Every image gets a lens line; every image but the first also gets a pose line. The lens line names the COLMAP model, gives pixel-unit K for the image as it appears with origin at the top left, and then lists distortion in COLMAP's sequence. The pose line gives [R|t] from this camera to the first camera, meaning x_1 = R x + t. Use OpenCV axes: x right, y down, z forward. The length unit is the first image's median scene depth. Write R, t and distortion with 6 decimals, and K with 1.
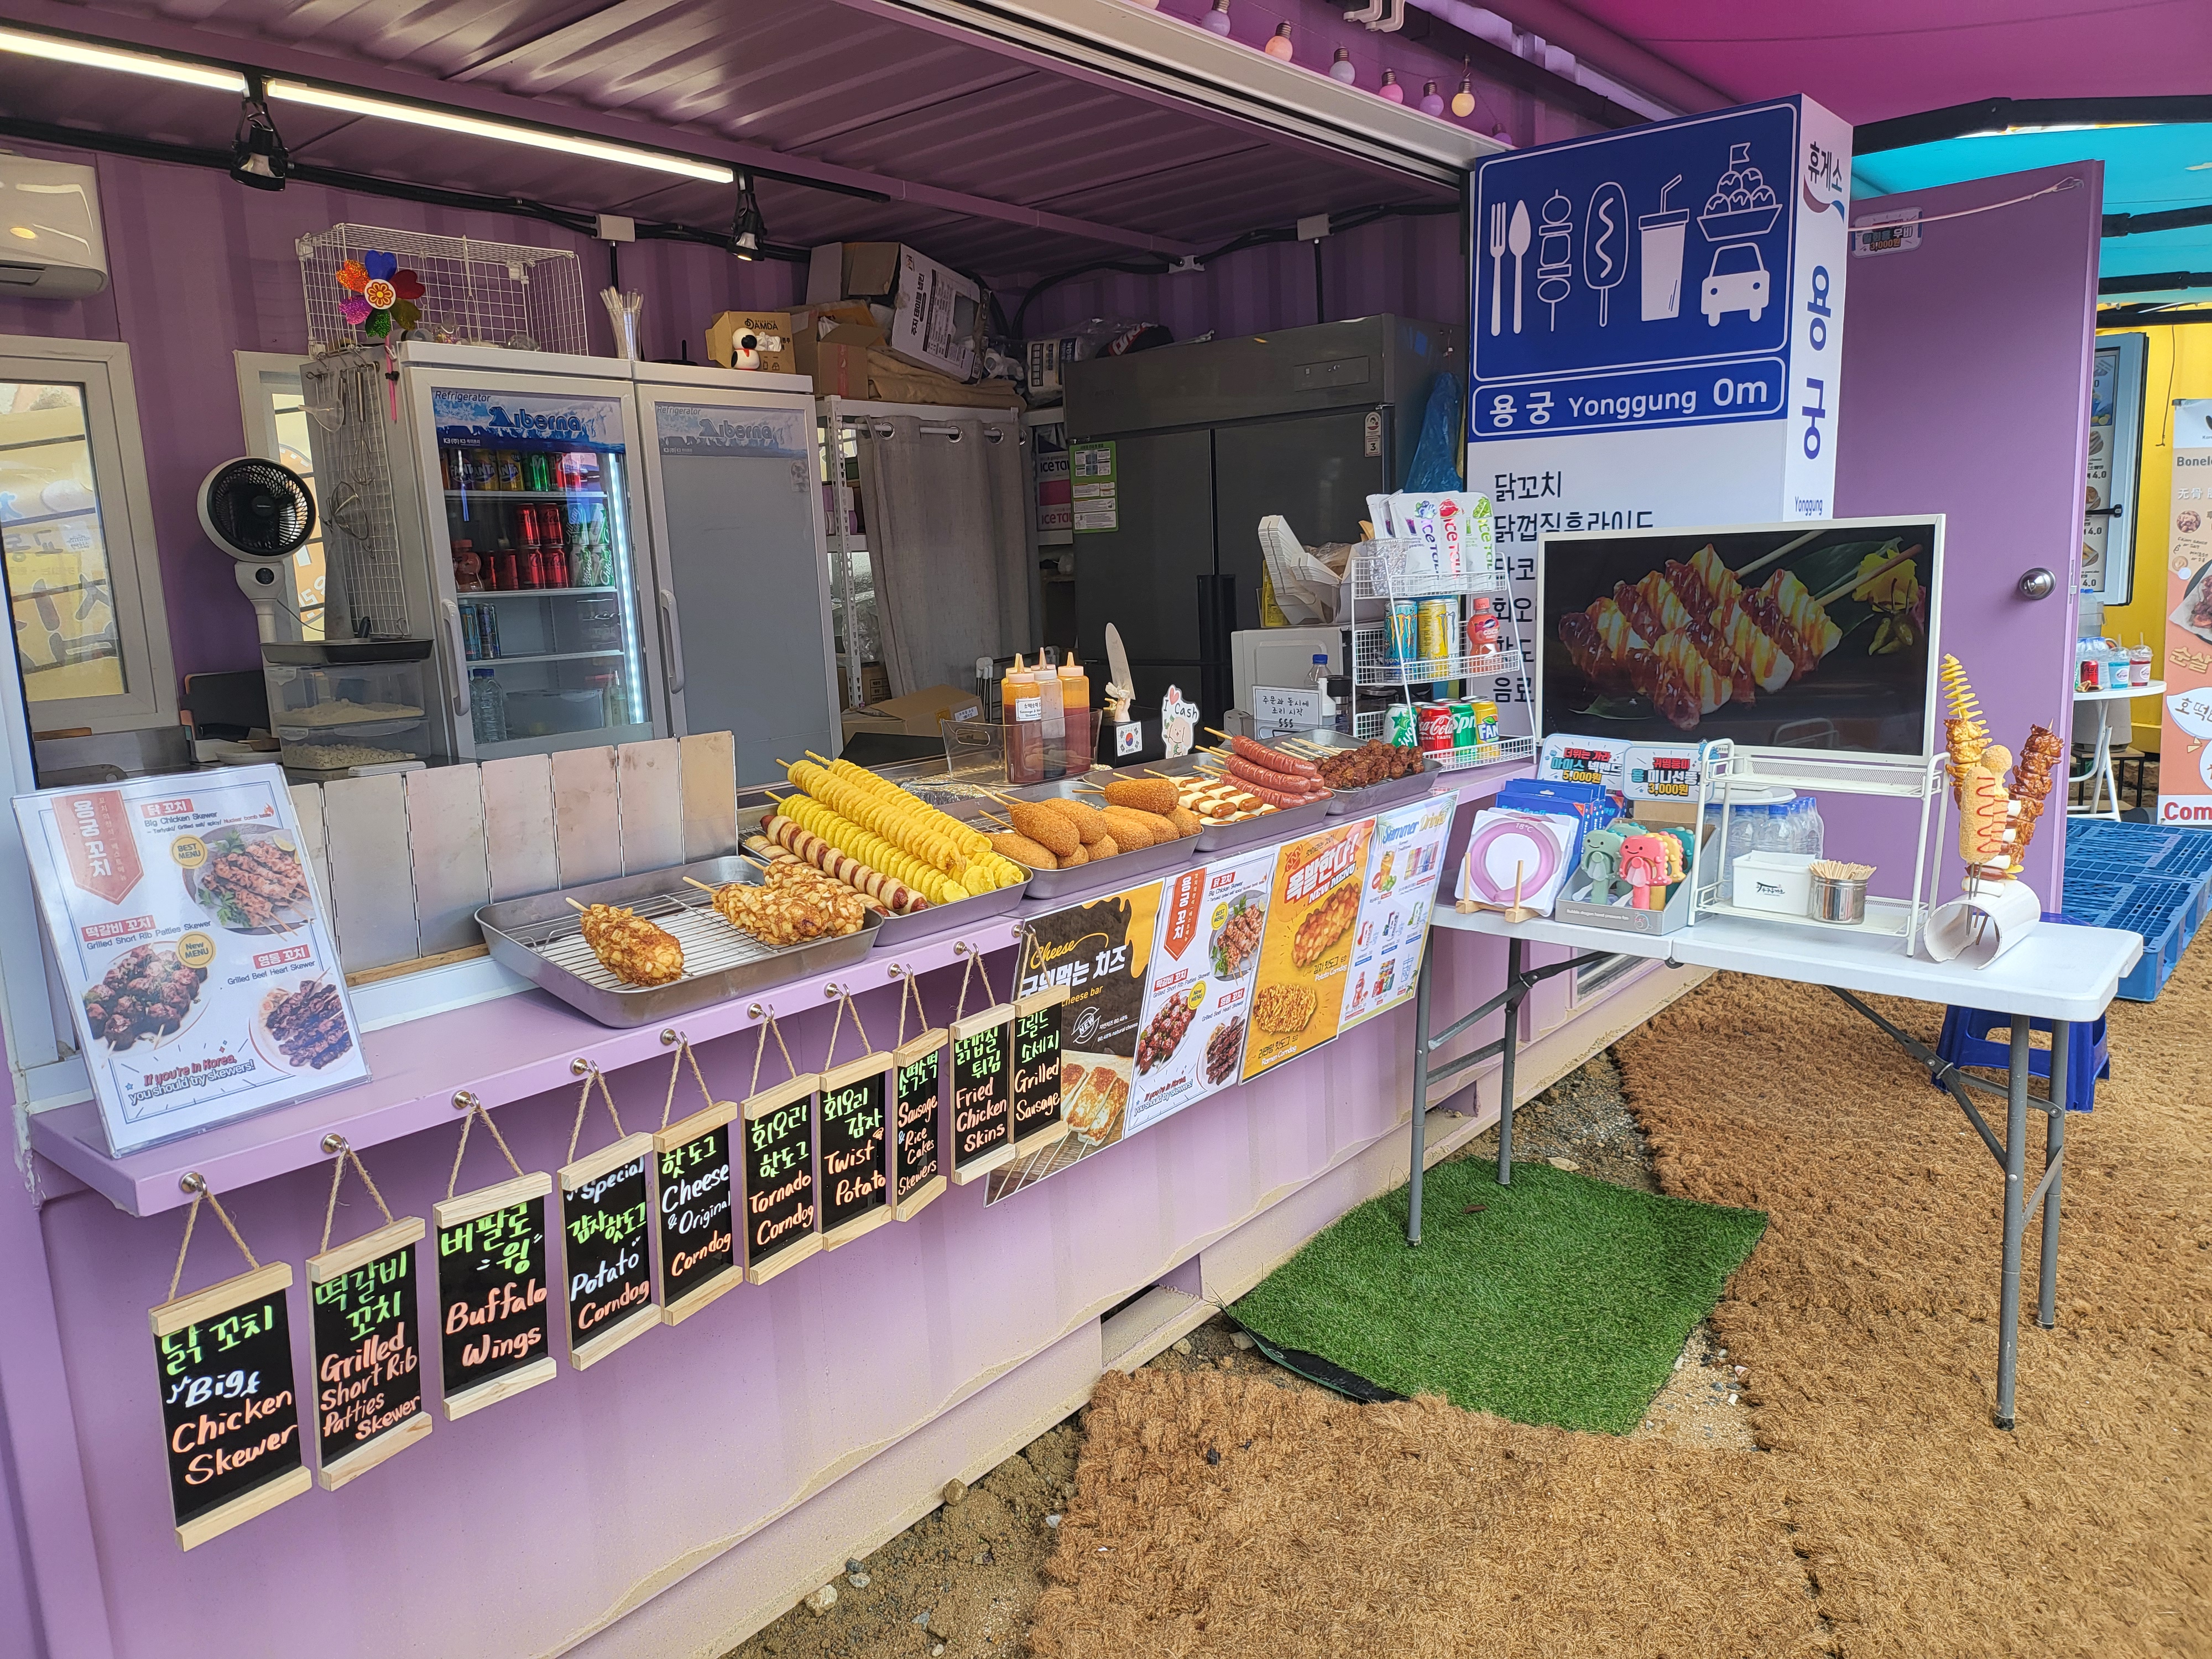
lens RADIAL K [[1504.4, 0, 1117.2], [0, 1504.4, 819.3], [0, 0, 1]] dist [0.059097, -0.066077]
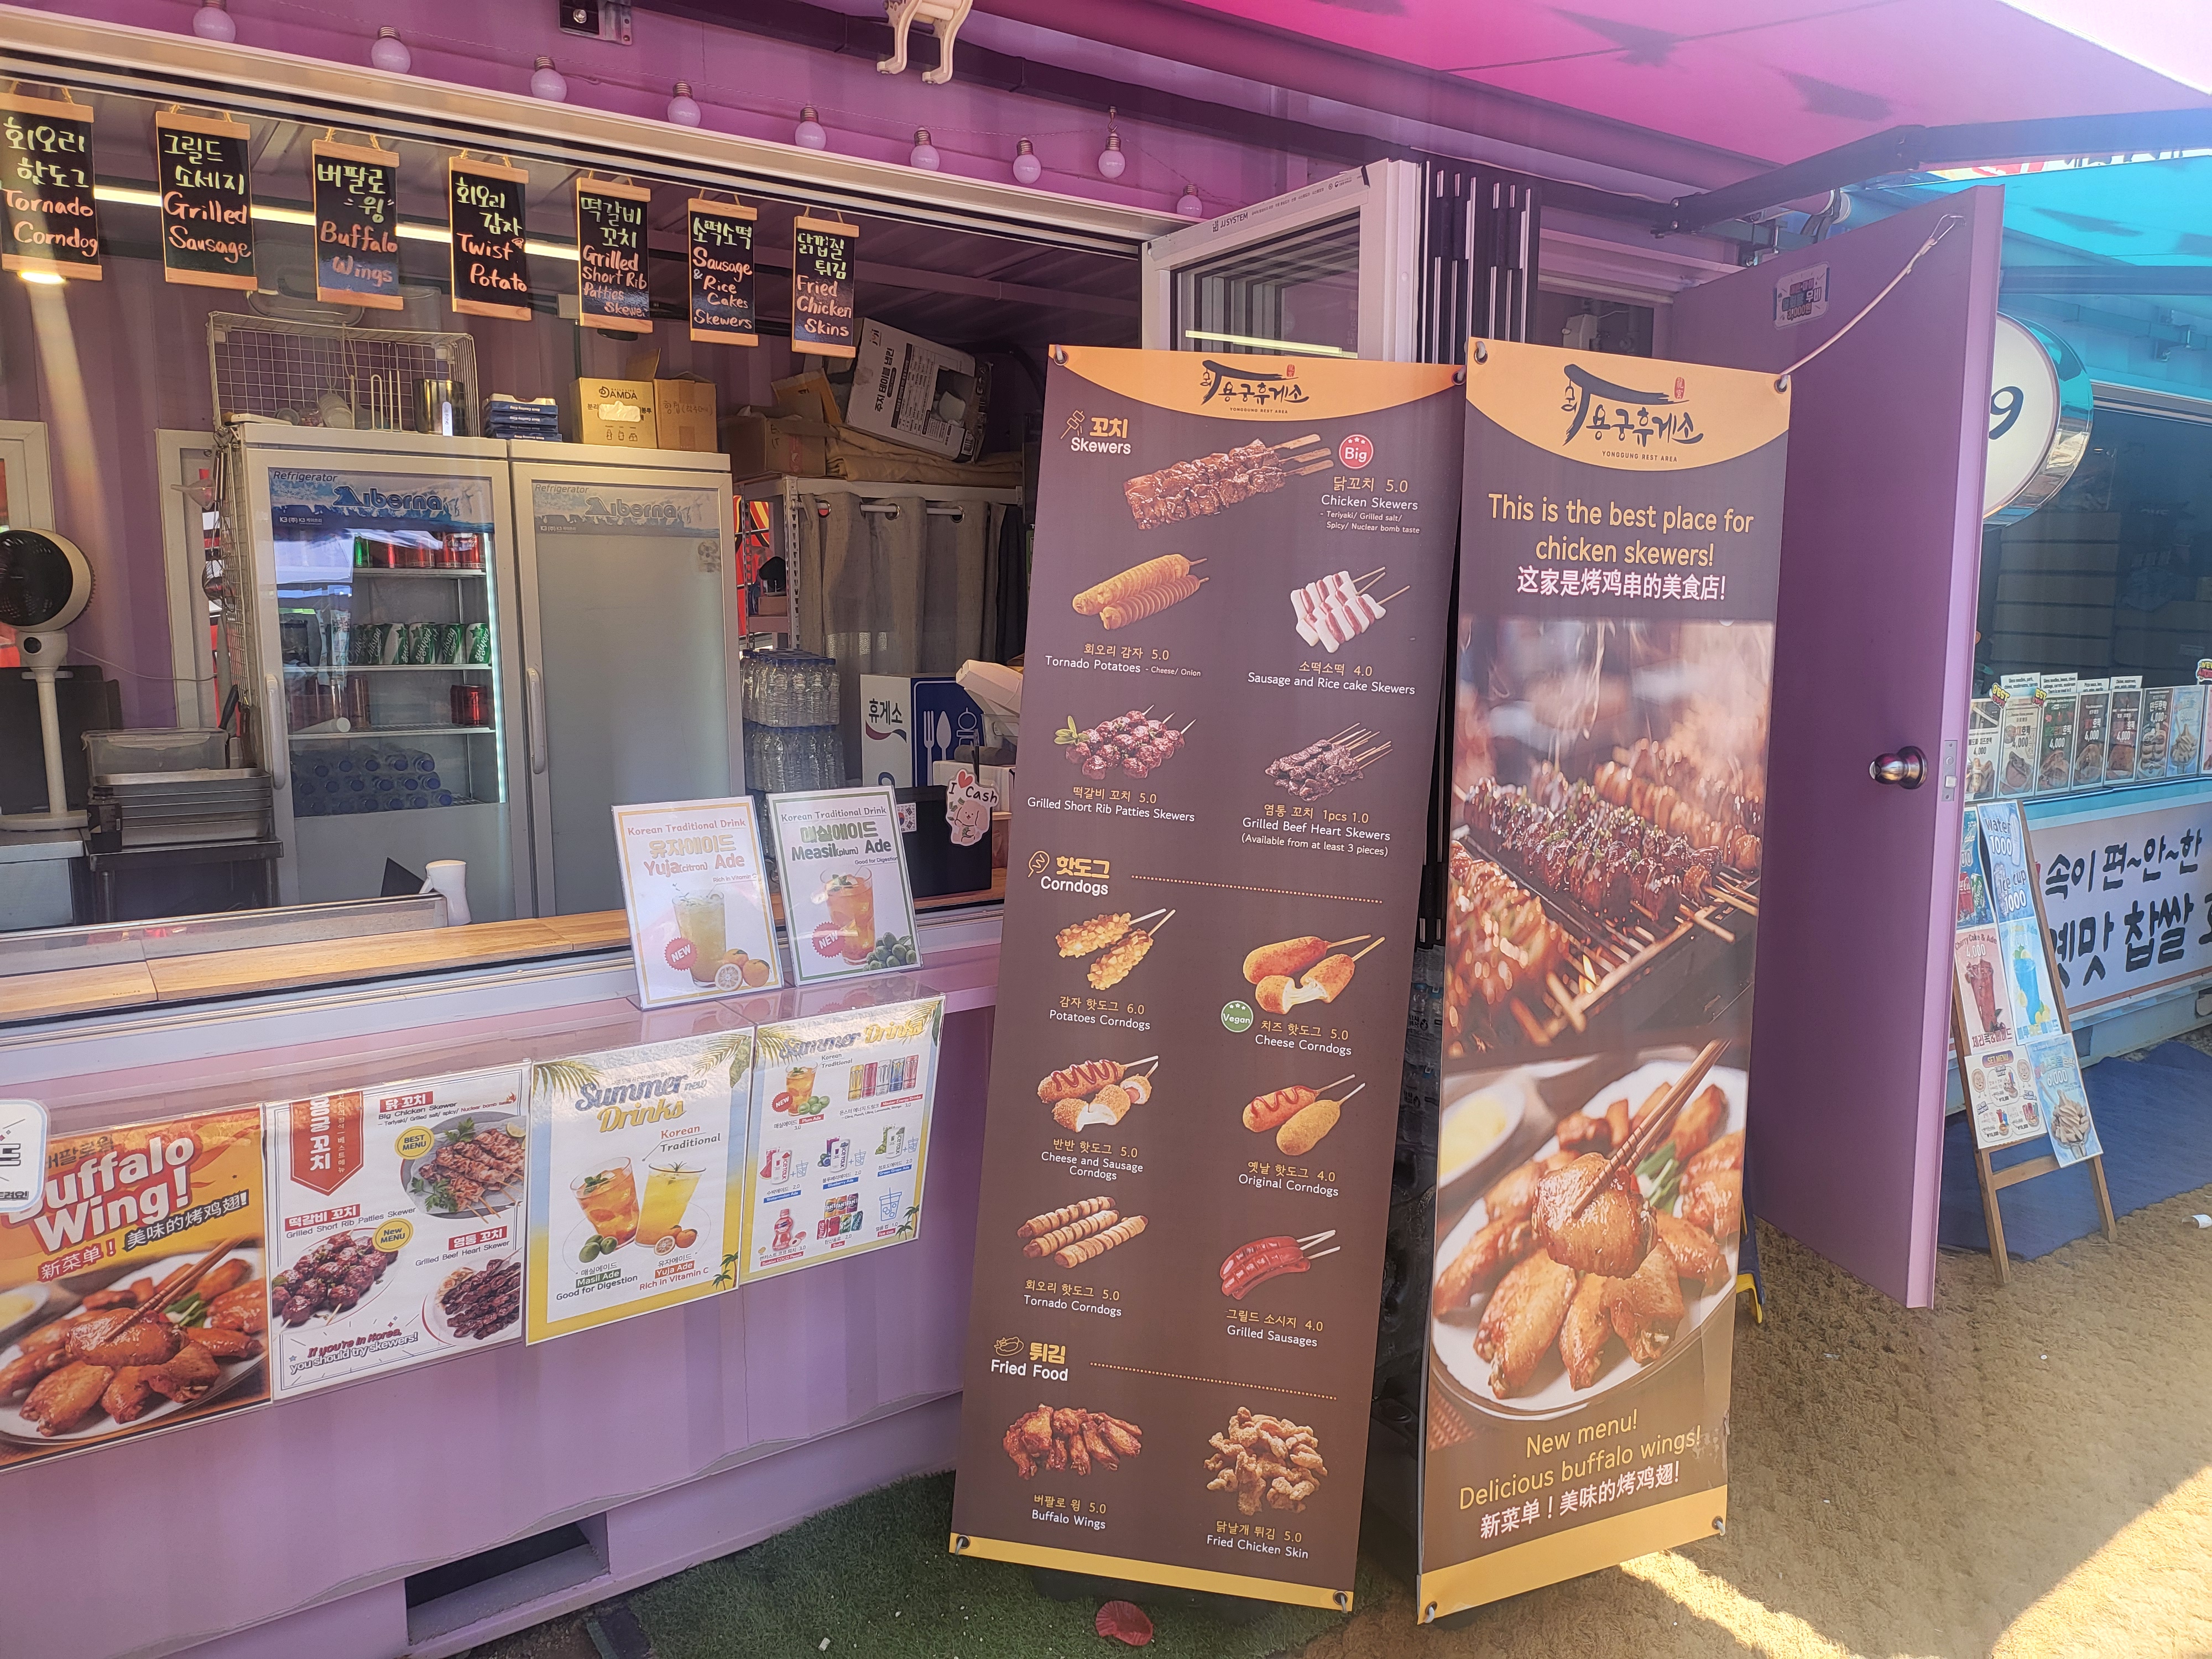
lens RADIAL K [[1532.5, 0, 1102.8], [0, 1532.5, 799.8], [0, 0, 1]] dist [0.006163, 0.002108]
pose [[0.963306, 0.072077, -0.258546, 0.354493], [-0.084678, 0.995686, -0.037924, -0.068333], [0.254697, 0.058425, 0.965254, 0.157341]]
